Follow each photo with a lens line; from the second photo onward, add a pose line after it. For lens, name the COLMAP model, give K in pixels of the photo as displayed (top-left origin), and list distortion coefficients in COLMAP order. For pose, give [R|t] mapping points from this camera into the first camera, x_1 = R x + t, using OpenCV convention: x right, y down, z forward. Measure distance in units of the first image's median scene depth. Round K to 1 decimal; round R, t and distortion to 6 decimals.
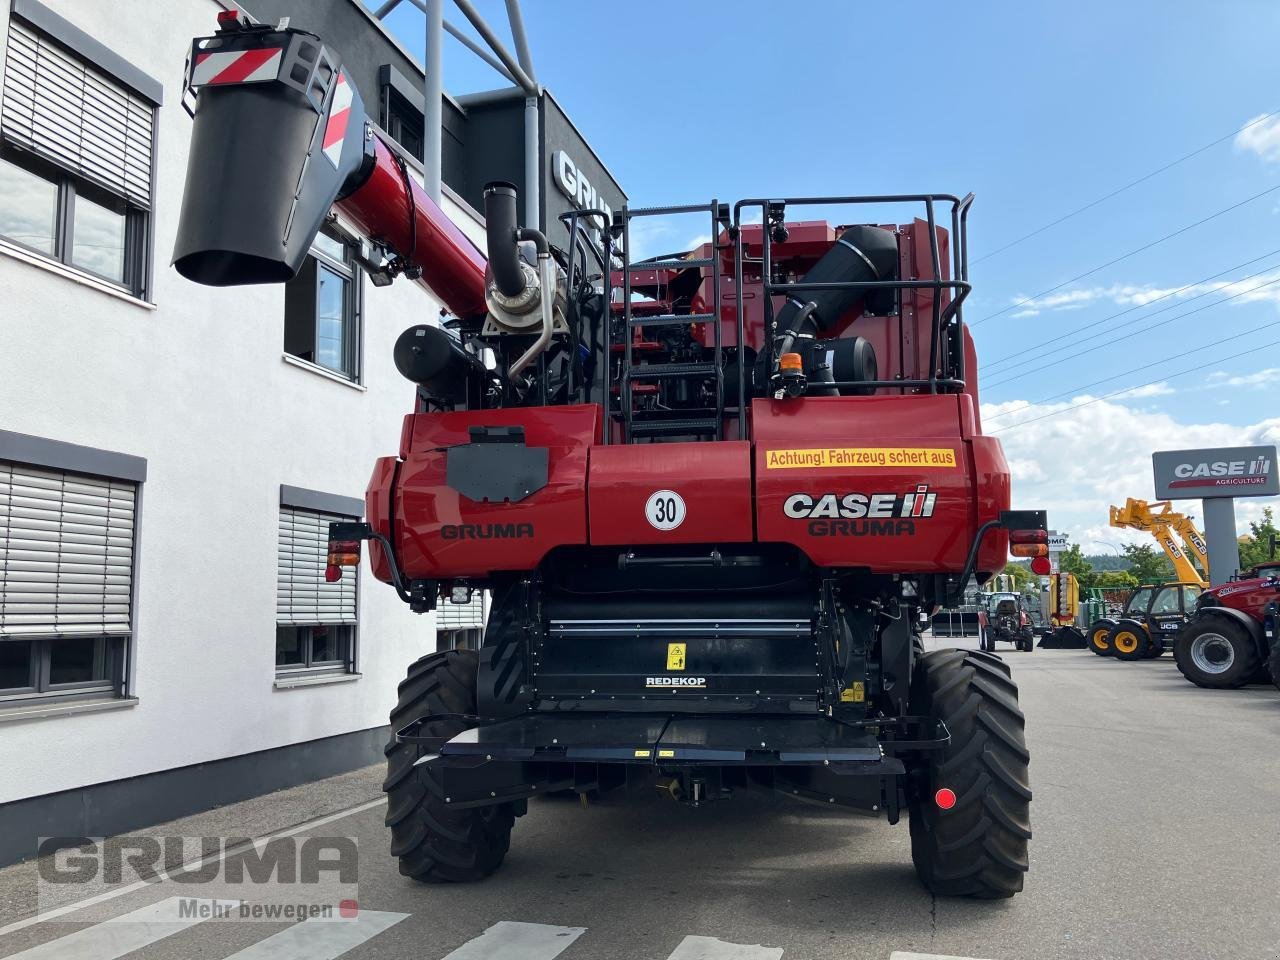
lens RADIAL K [[1059.2, 0, 634.0], [0, 1059.2, 485.6], [0, 0, 1]] dist [0.015279, -0.001336]
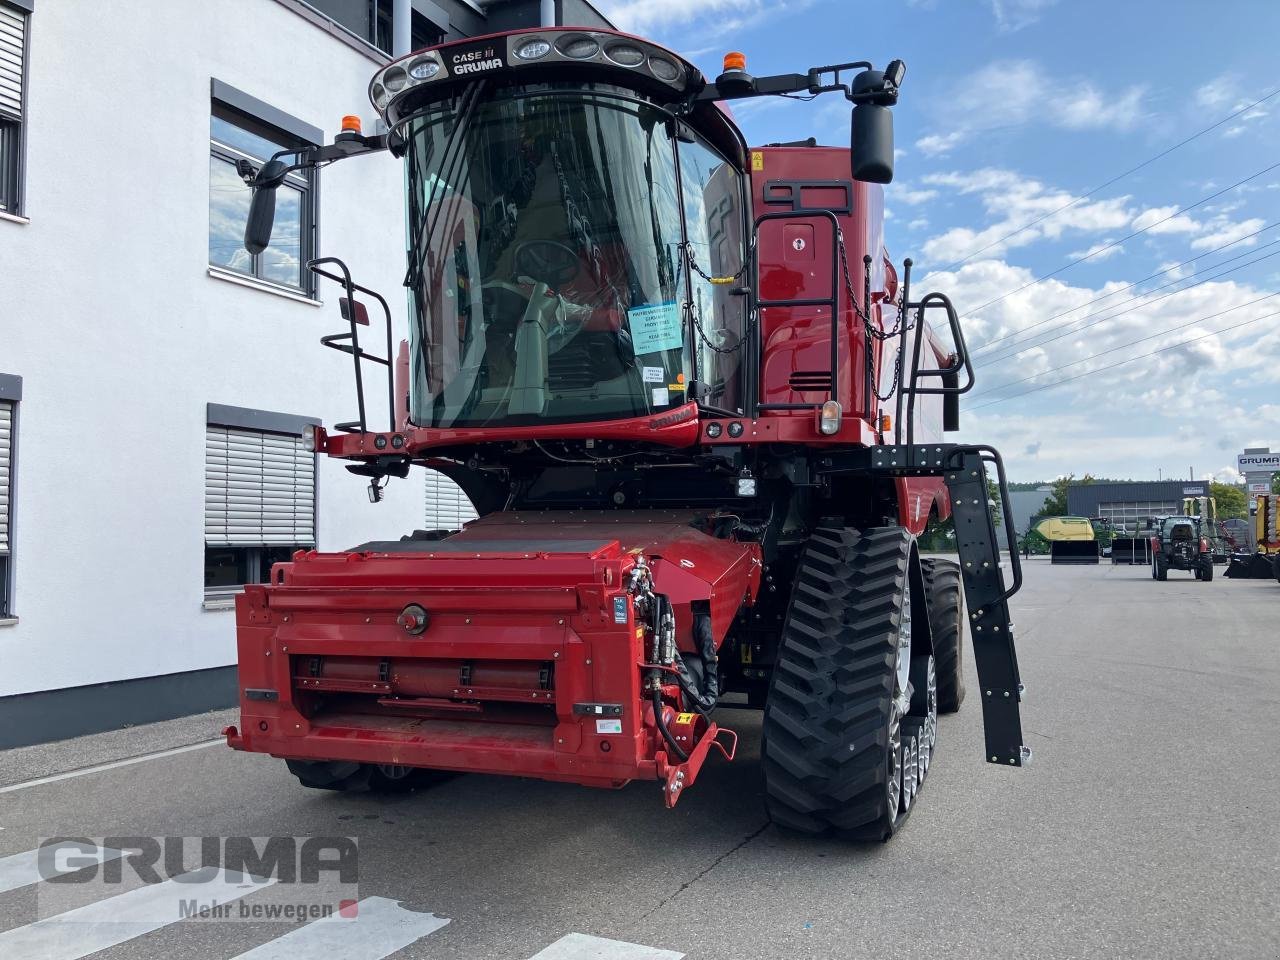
lens RADIAL K [[1059.2, 0, 626.2], [0, 1059.2, 477.0], [0, 0, 1]] dist [0.015279, -0.001336]
pose [[0.982975, -0.008320, -0.183550, 0.299349], [0.019631, 0.998011, 0.059897, 0.021119], [0.182687, -0.062481, 0.981184, 0.139904]]
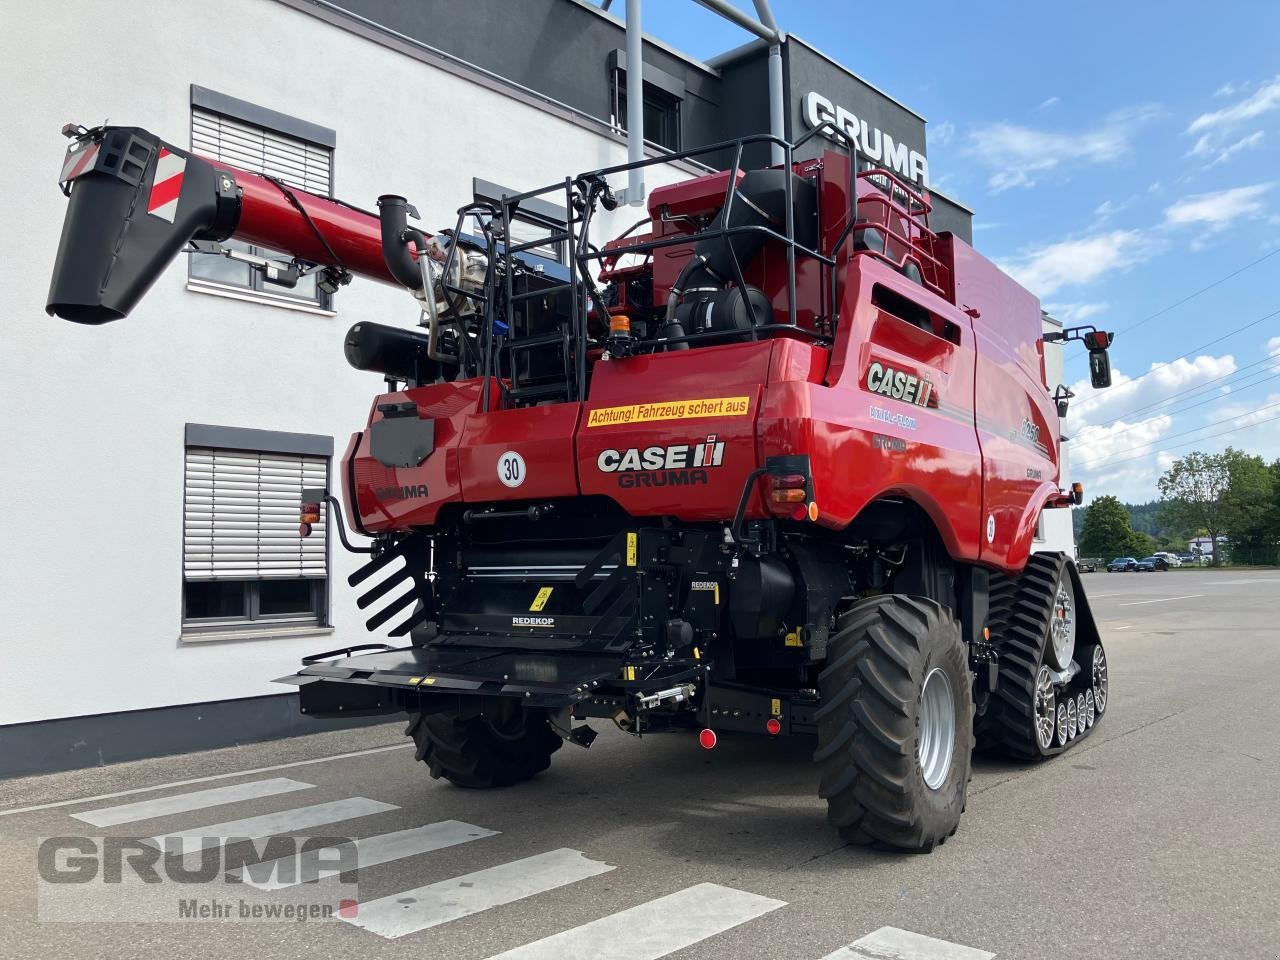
lens RADIAL K [[1059.2, 0, 630.8], [0, 1059.2, 473.1], [0, 0, 1]] dist [0.015279, -0.001336]
pose [[0.897874, -0.039893, -0.438442, 0.438379], [0.058746, 0.997837, 0.029513, 0.001070], [0.436316, -0.052256, 0.898275, 0.033257]]
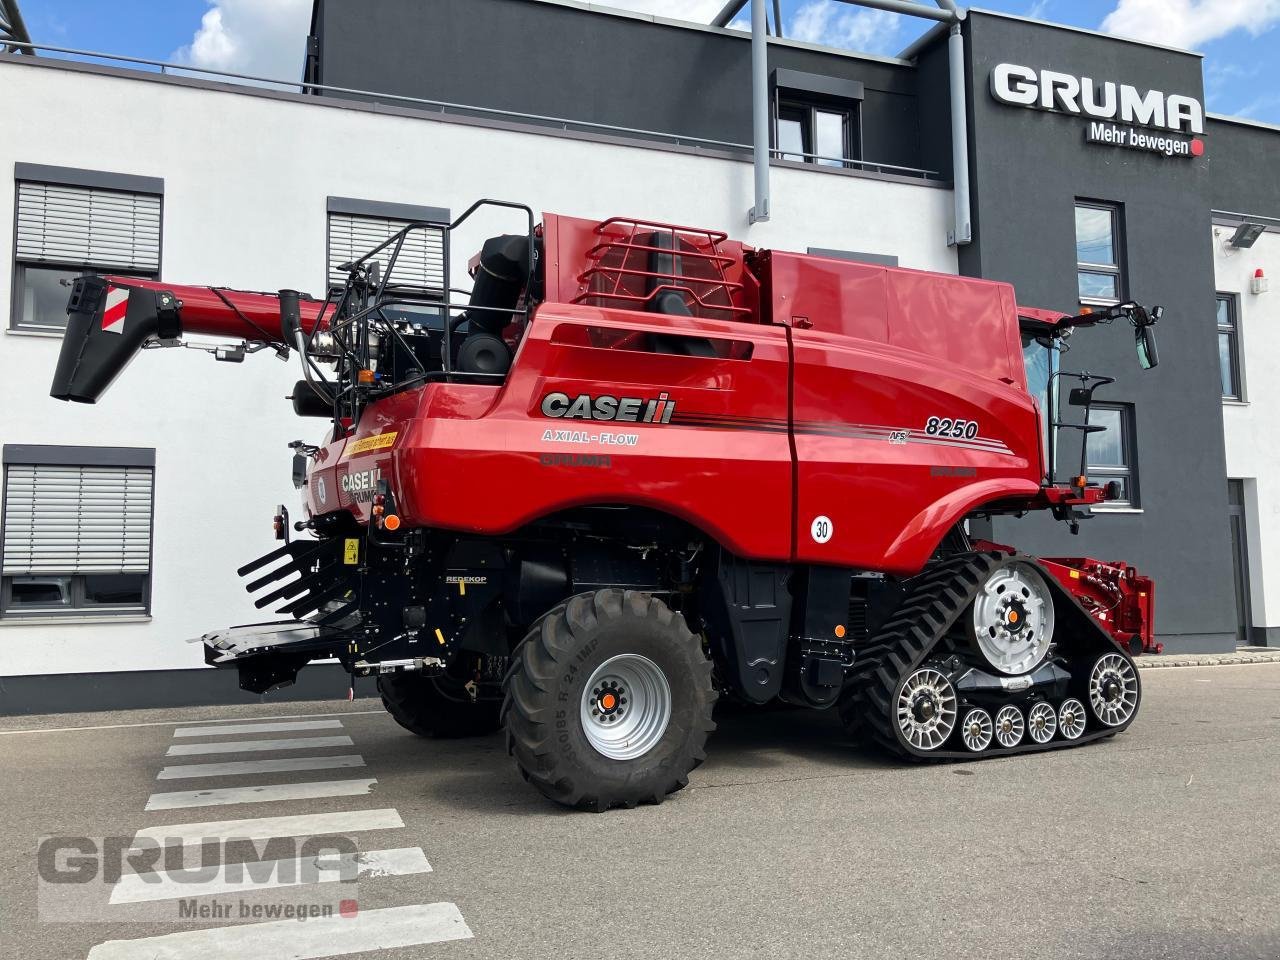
lens RADIAL K [[1059.2, 0, 622.4], [0, 1059.2, 470.7], [0, 0, 1]] dist [0.015279, -0.001336]
pose [[0.589699, -0.064031, -0.805081, 1.024657], [0.100293, 0.994942, -0.005669, 0.032168], [0.801372, -0.077401, 0.593138, 0.311538]]
